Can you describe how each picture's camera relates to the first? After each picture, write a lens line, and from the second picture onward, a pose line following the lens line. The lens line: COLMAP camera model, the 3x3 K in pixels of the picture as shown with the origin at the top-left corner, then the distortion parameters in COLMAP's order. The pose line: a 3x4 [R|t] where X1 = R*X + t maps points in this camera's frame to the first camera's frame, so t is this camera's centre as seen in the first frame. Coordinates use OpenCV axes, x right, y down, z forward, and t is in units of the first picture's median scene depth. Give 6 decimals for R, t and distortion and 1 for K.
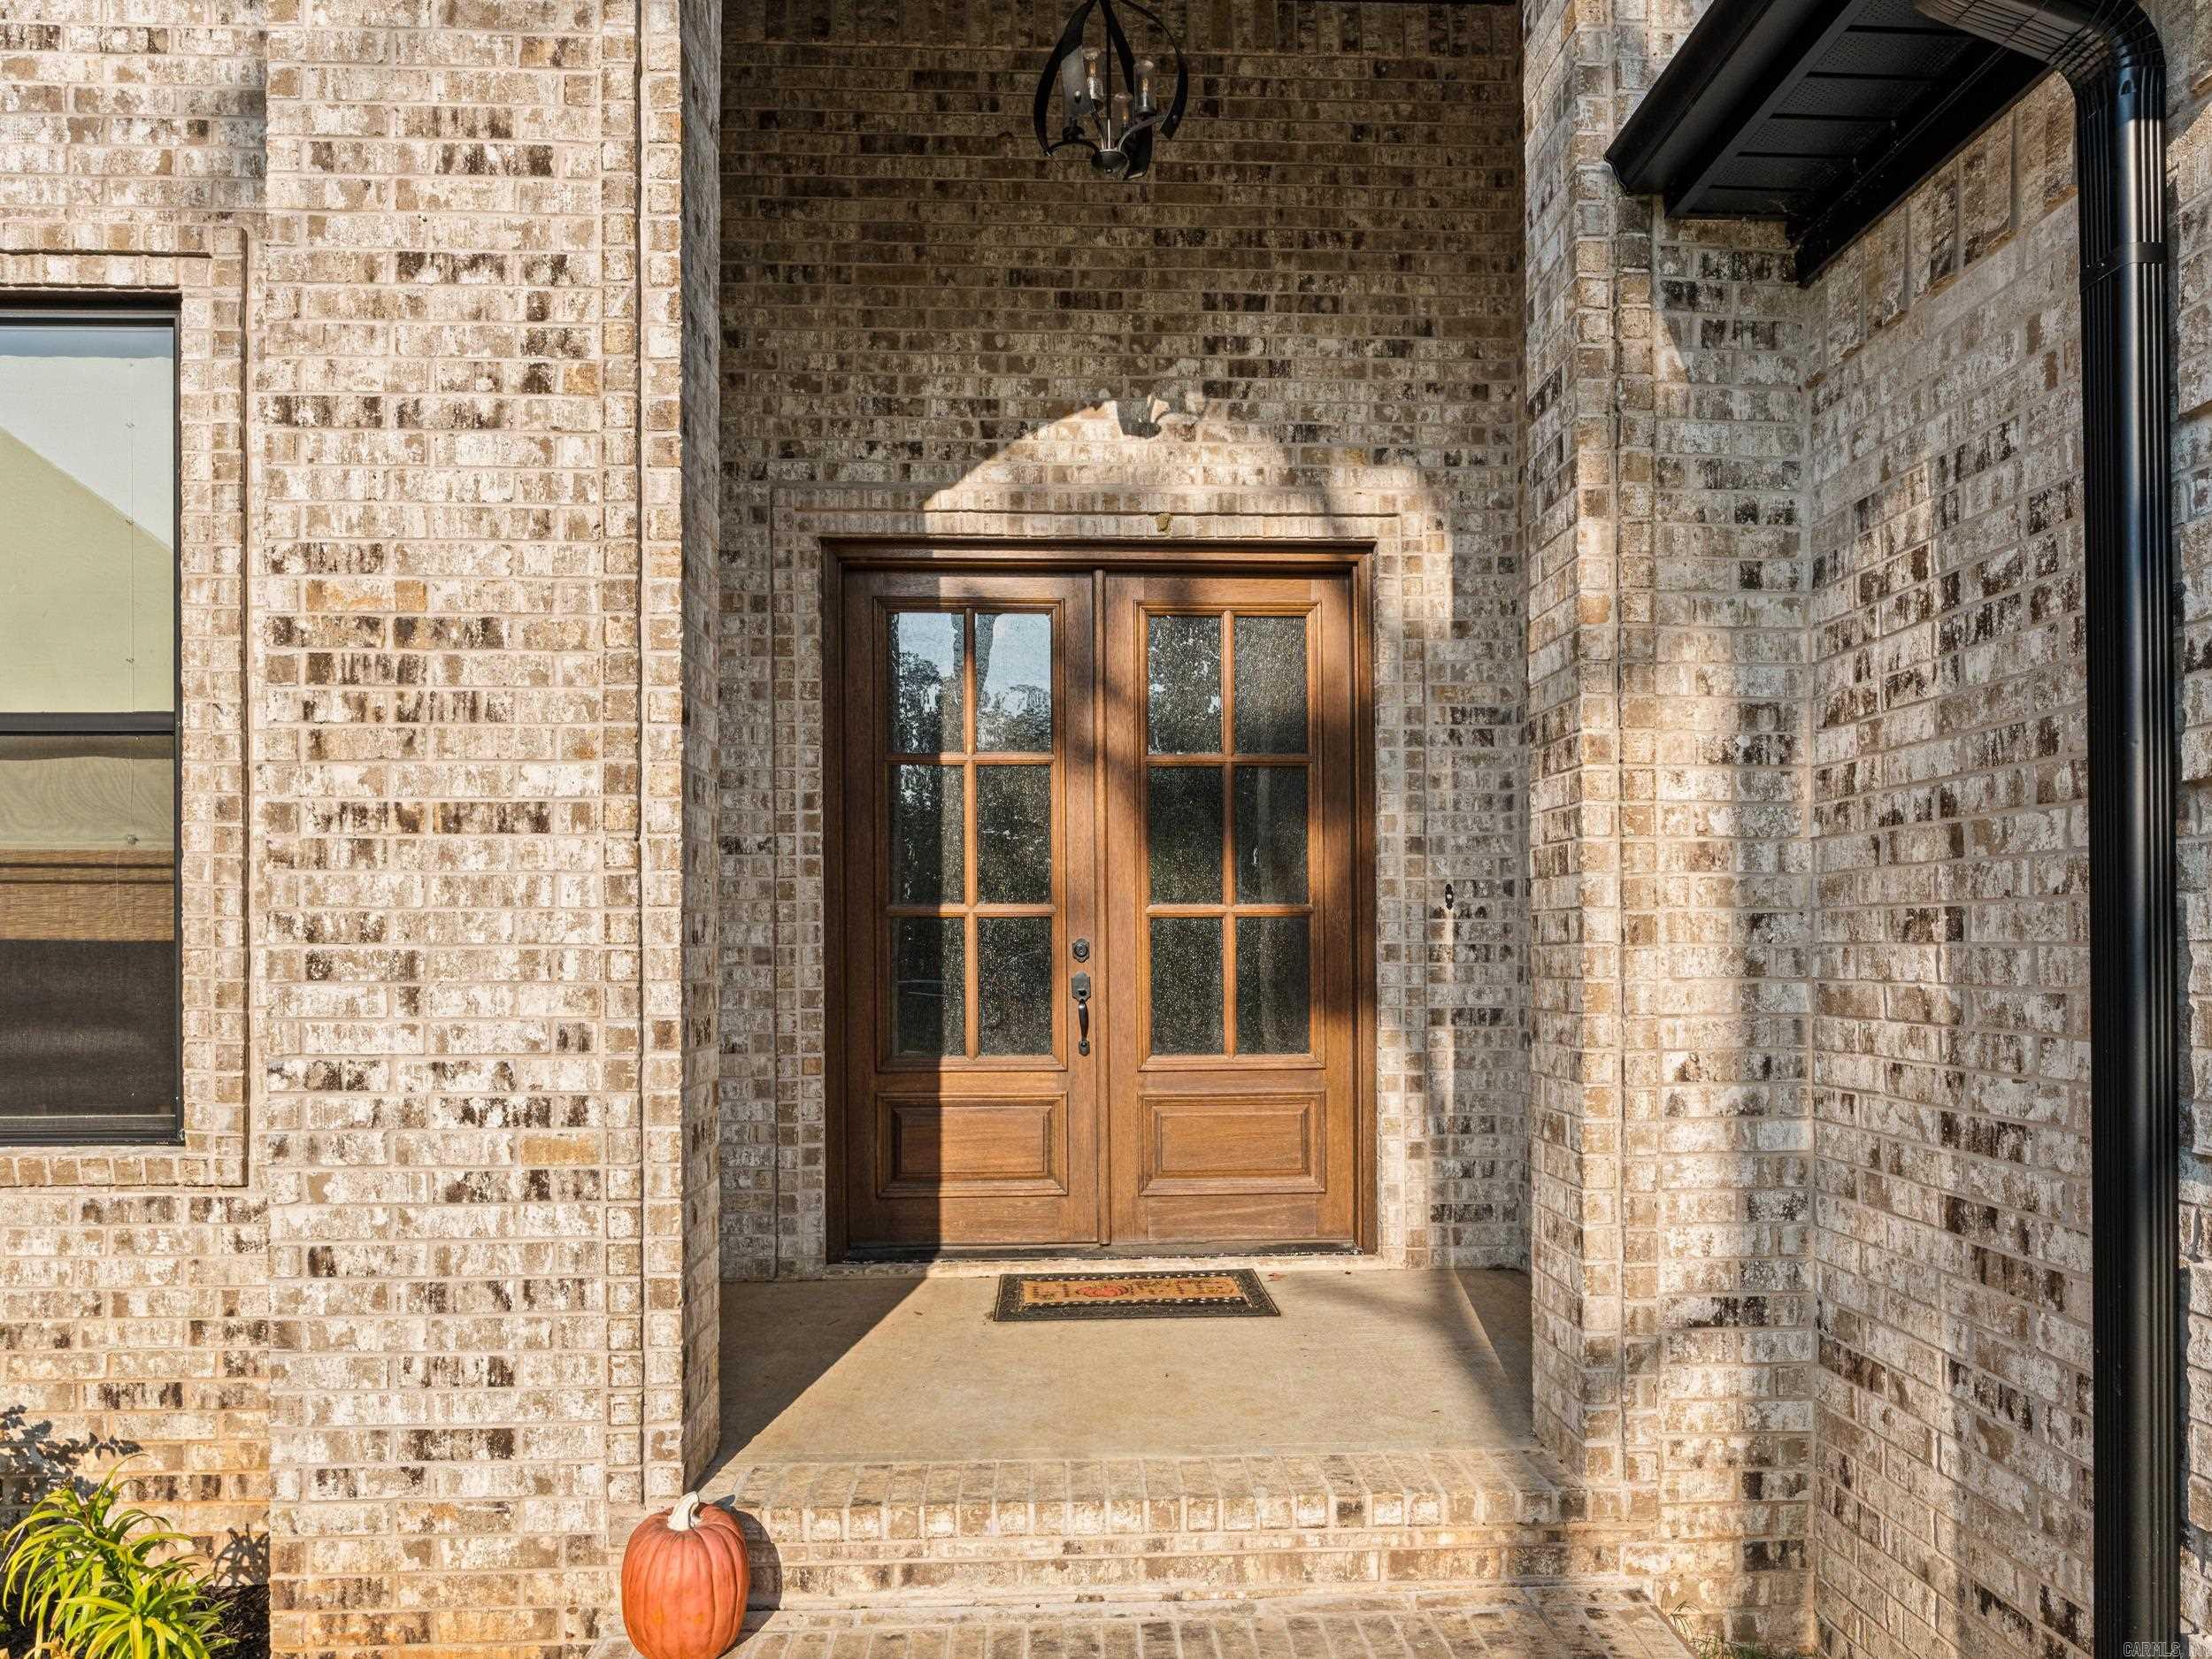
lens RADIAL K [[1377.6, 0, 1110.7], [0, 1377.6, 880.4], [0, 0, 1]] dist [-0.000297, -0.000288]
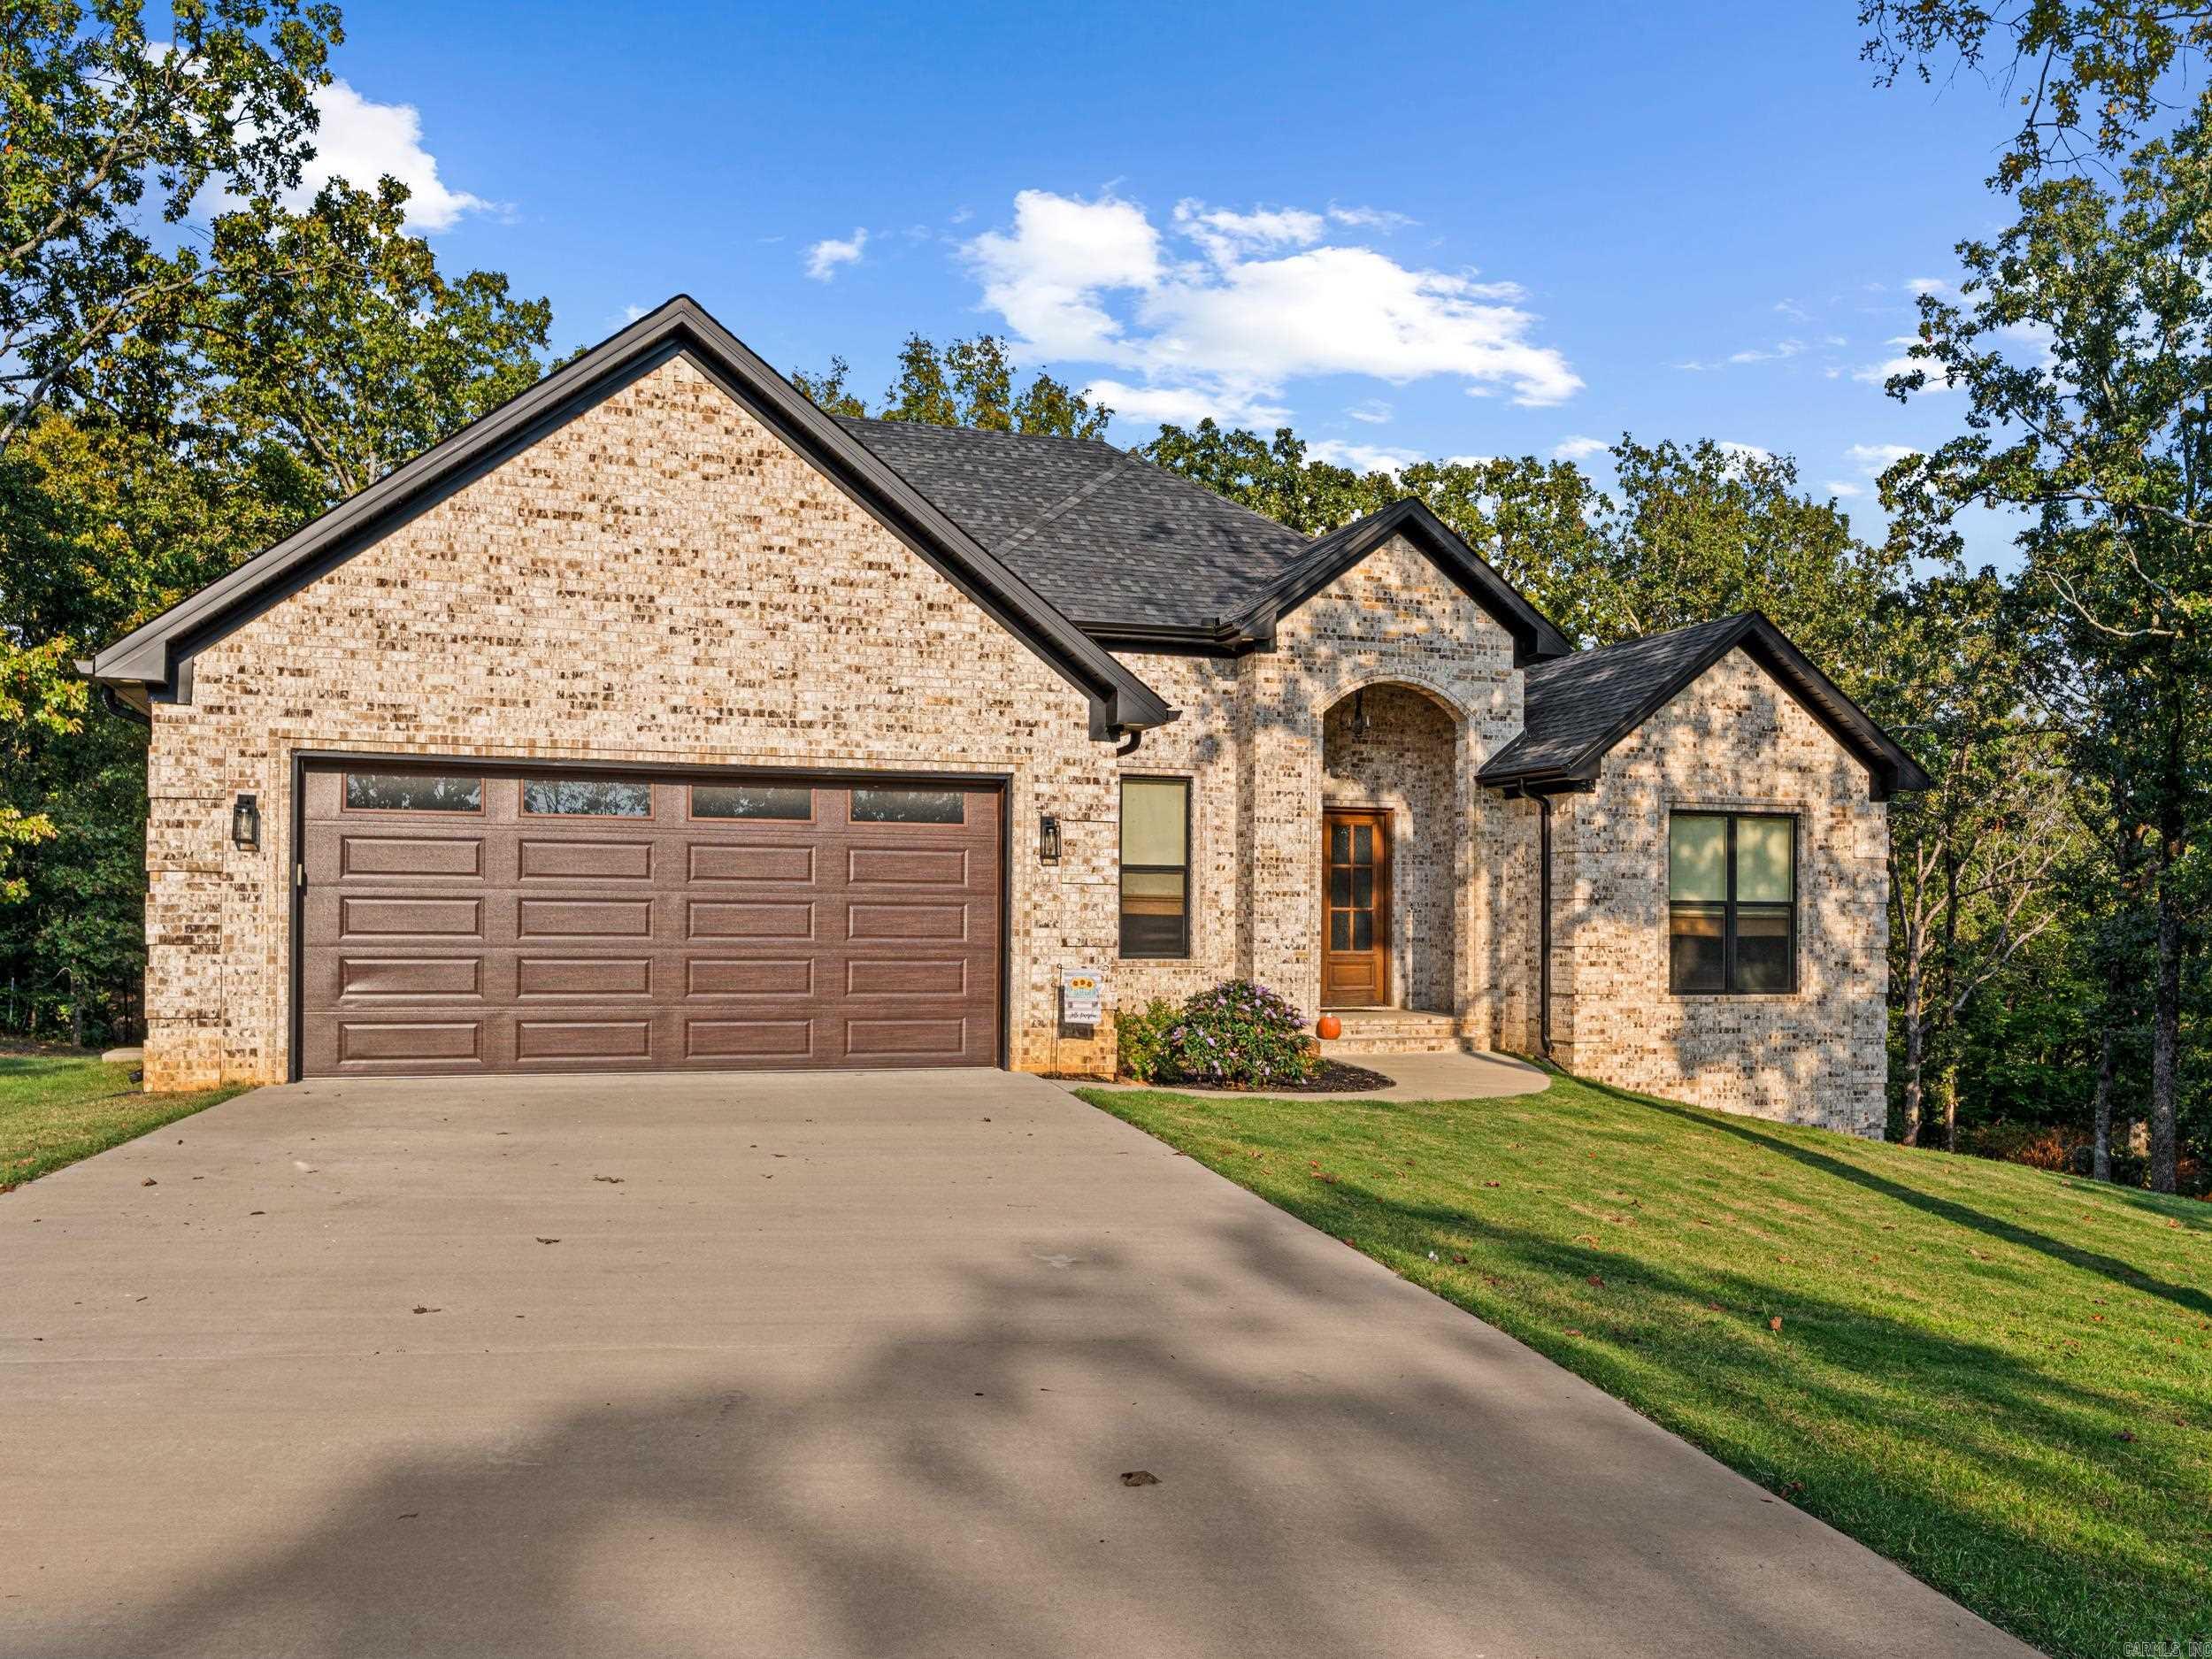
lens RADIAL K [[1745.7, 0, 1106.0], [0, 1745.7, 829.5], [0, 0, 1]] dist [-0.000067, 0.000010]
pose [[0.962944, 0.030029, 0.268023, -2.991409], [-0.020524, 0.999059, -0.038196, -0.020083], [-0.268918, 0.031280, 0.962655, -5.447984]]
